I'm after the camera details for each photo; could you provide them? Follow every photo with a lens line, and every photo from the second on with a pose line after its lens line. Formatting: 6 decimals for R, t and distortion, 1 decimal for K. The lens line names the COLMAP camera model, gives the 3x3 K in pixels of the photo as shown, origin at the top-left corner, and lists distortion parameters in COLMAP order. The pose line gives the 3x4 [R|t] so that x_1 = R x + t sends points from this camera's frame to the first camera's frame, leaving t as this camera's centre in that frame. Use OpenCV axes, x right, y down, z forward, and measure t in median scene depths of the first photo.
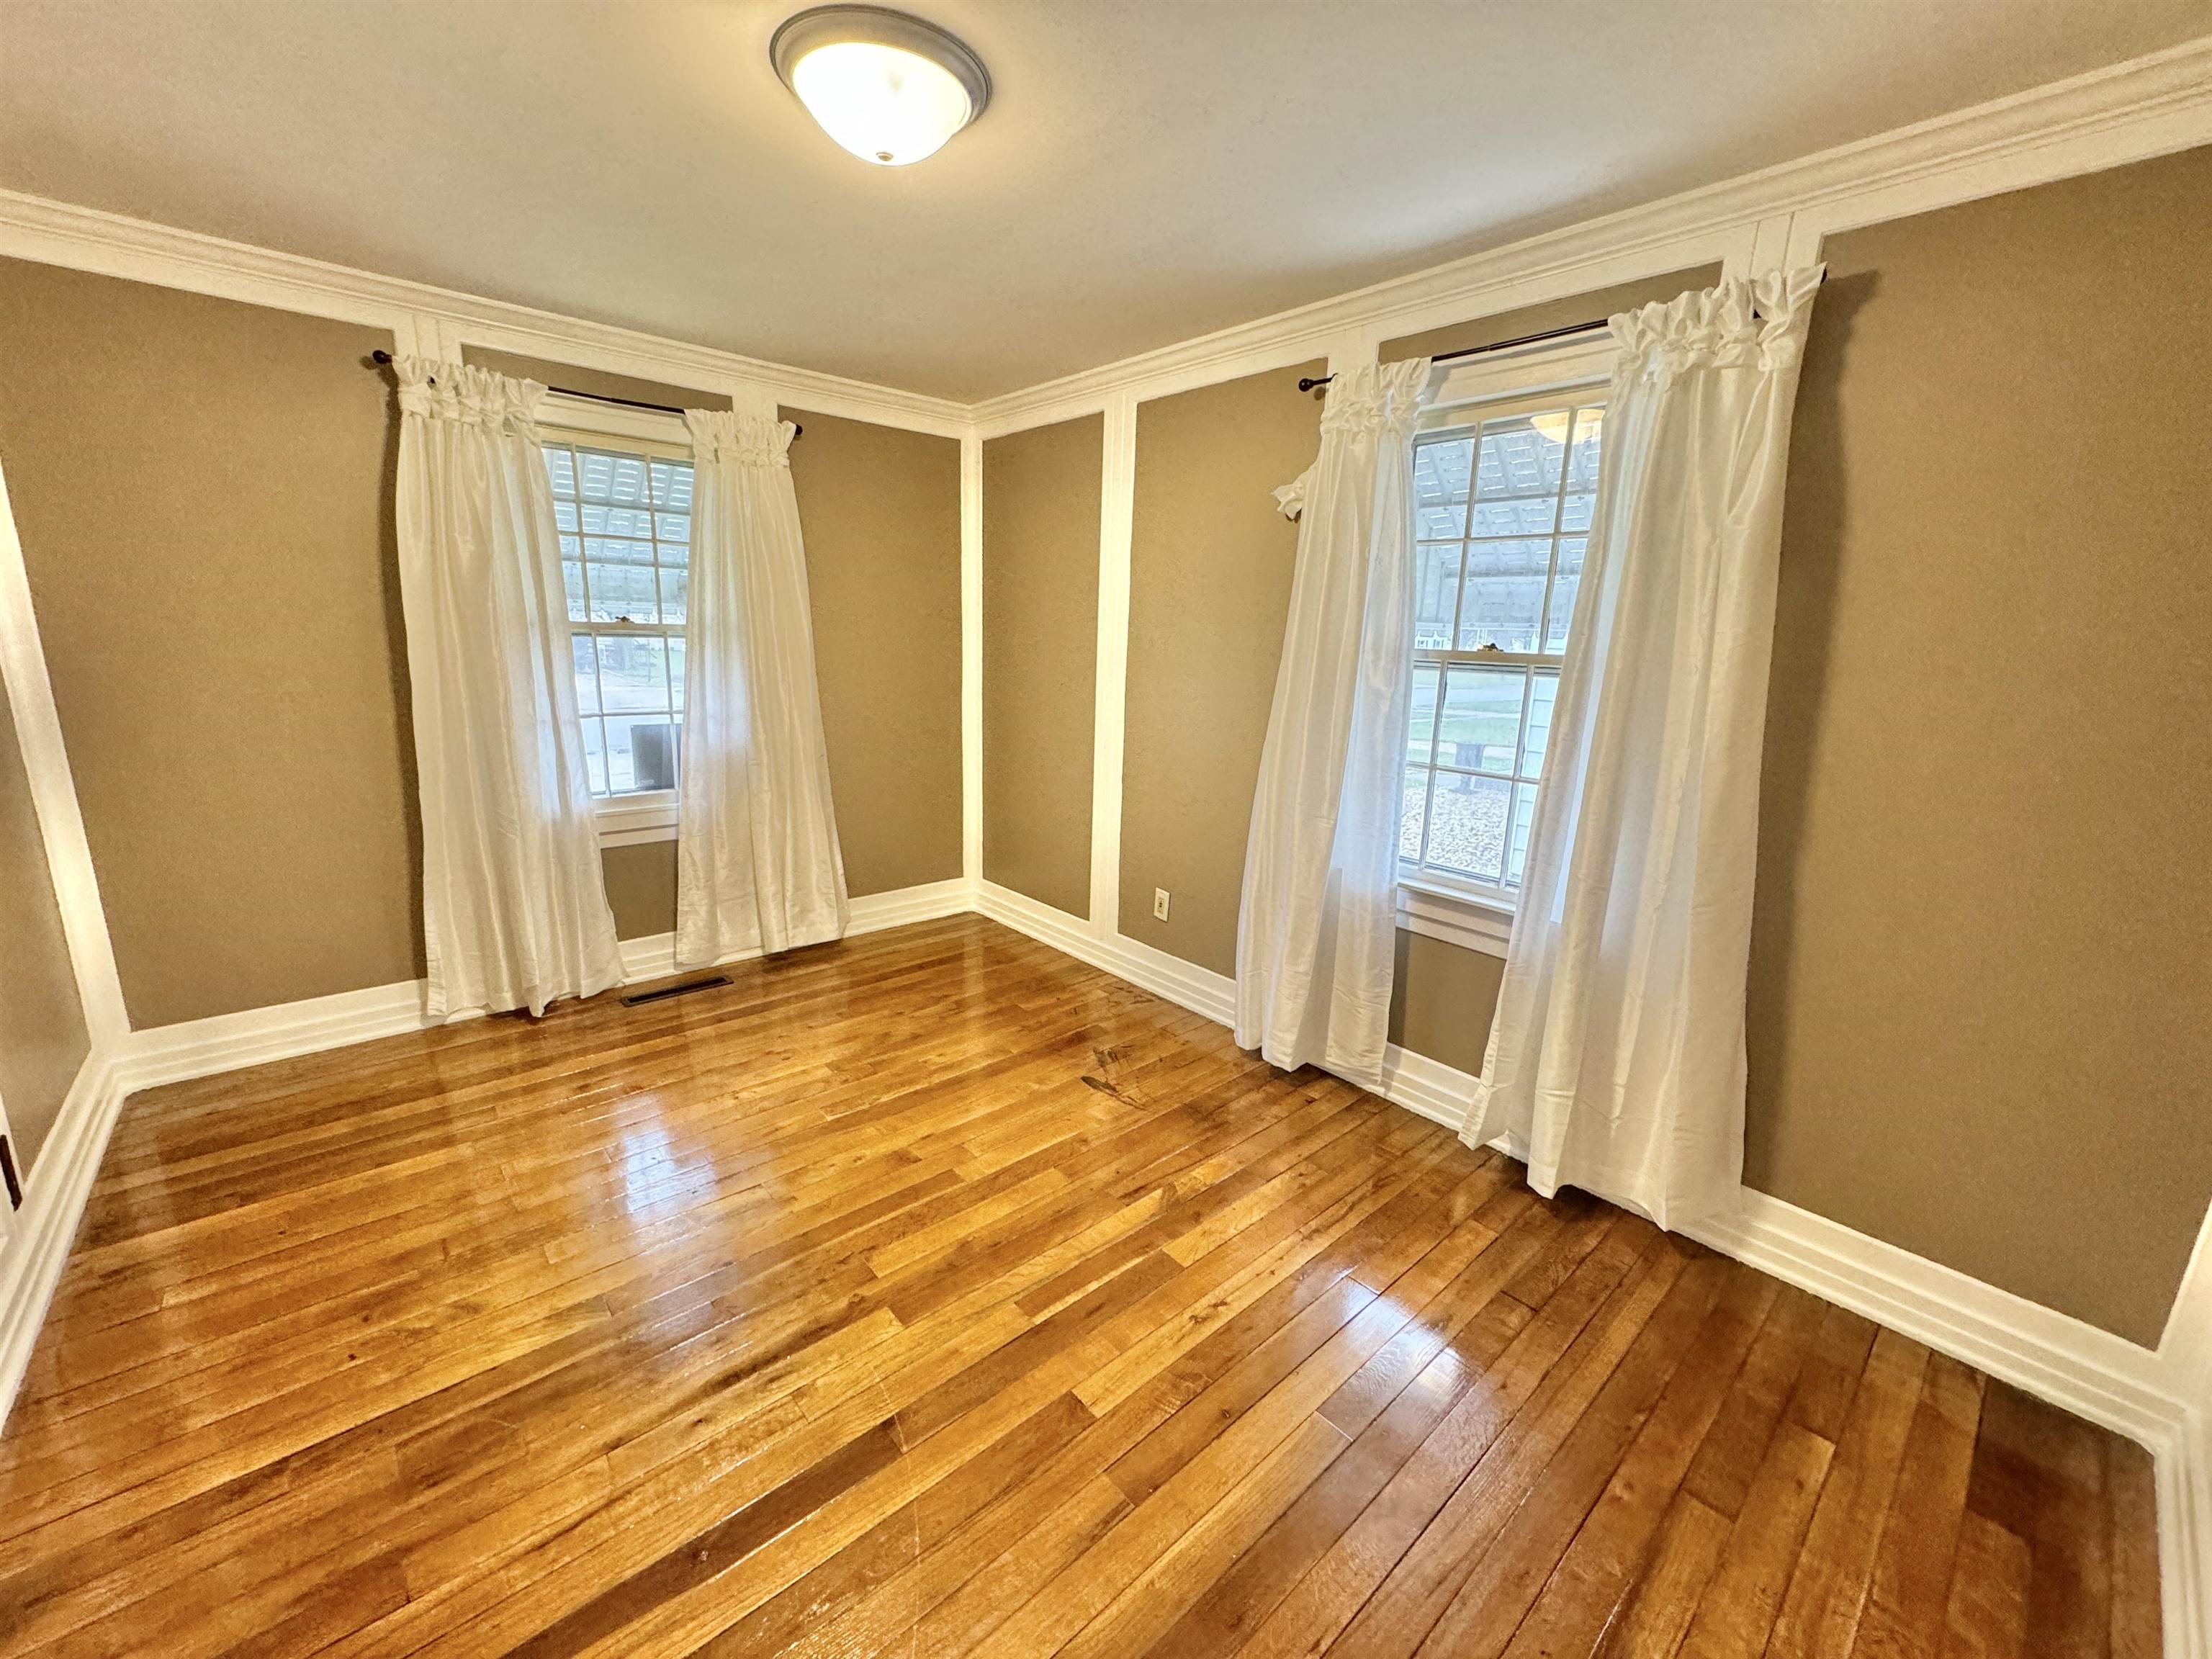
lens RADIAL K [[872.1, 0, 1106.0], [0, 872.1, 829.5], [0, 0, 1]] dist [0.011934, -0.000188]
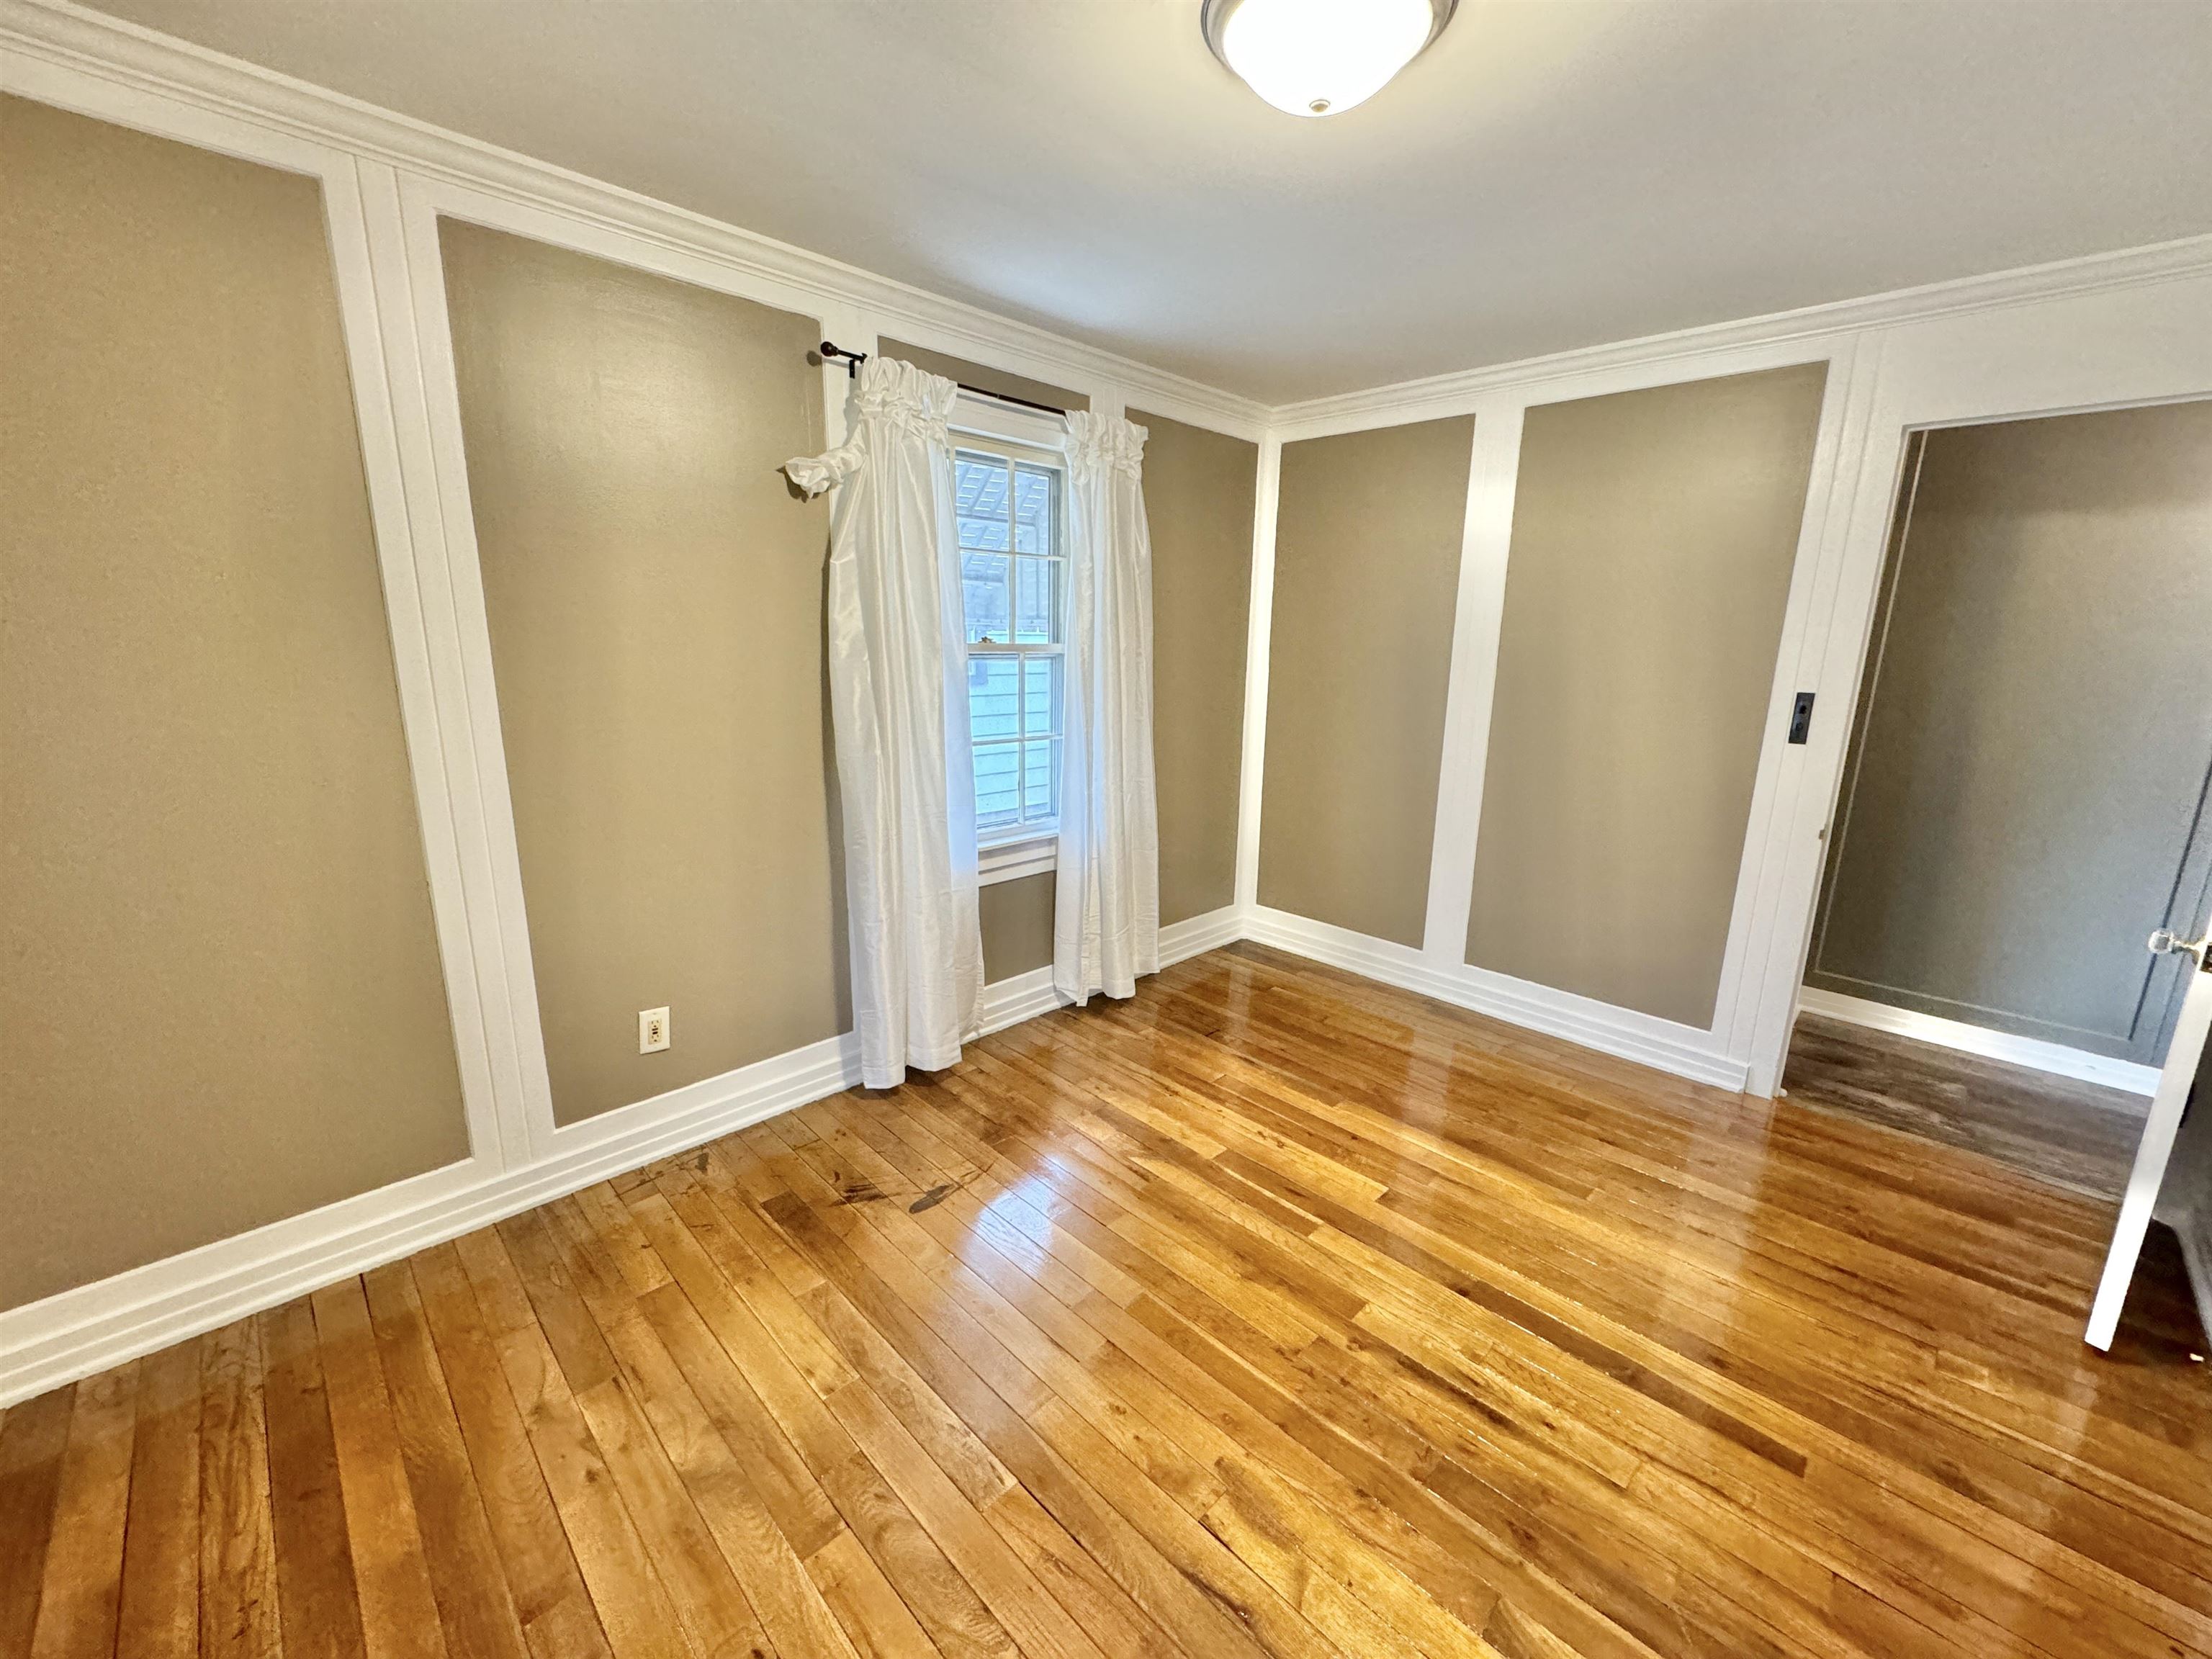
lens RADIAL K [[880.4, 0, 1105.3], [0, 880.4, 828.1], [0, 0, 1]] dist [-0.002042, -0.000062]
pose [[-0.059293, -0.244958, 0.967719, -0.989109], [0.203415, 0.946119, 0.251954, -0.277513], [-0.977296, 0.211788, -0.006270, 1.073771]]
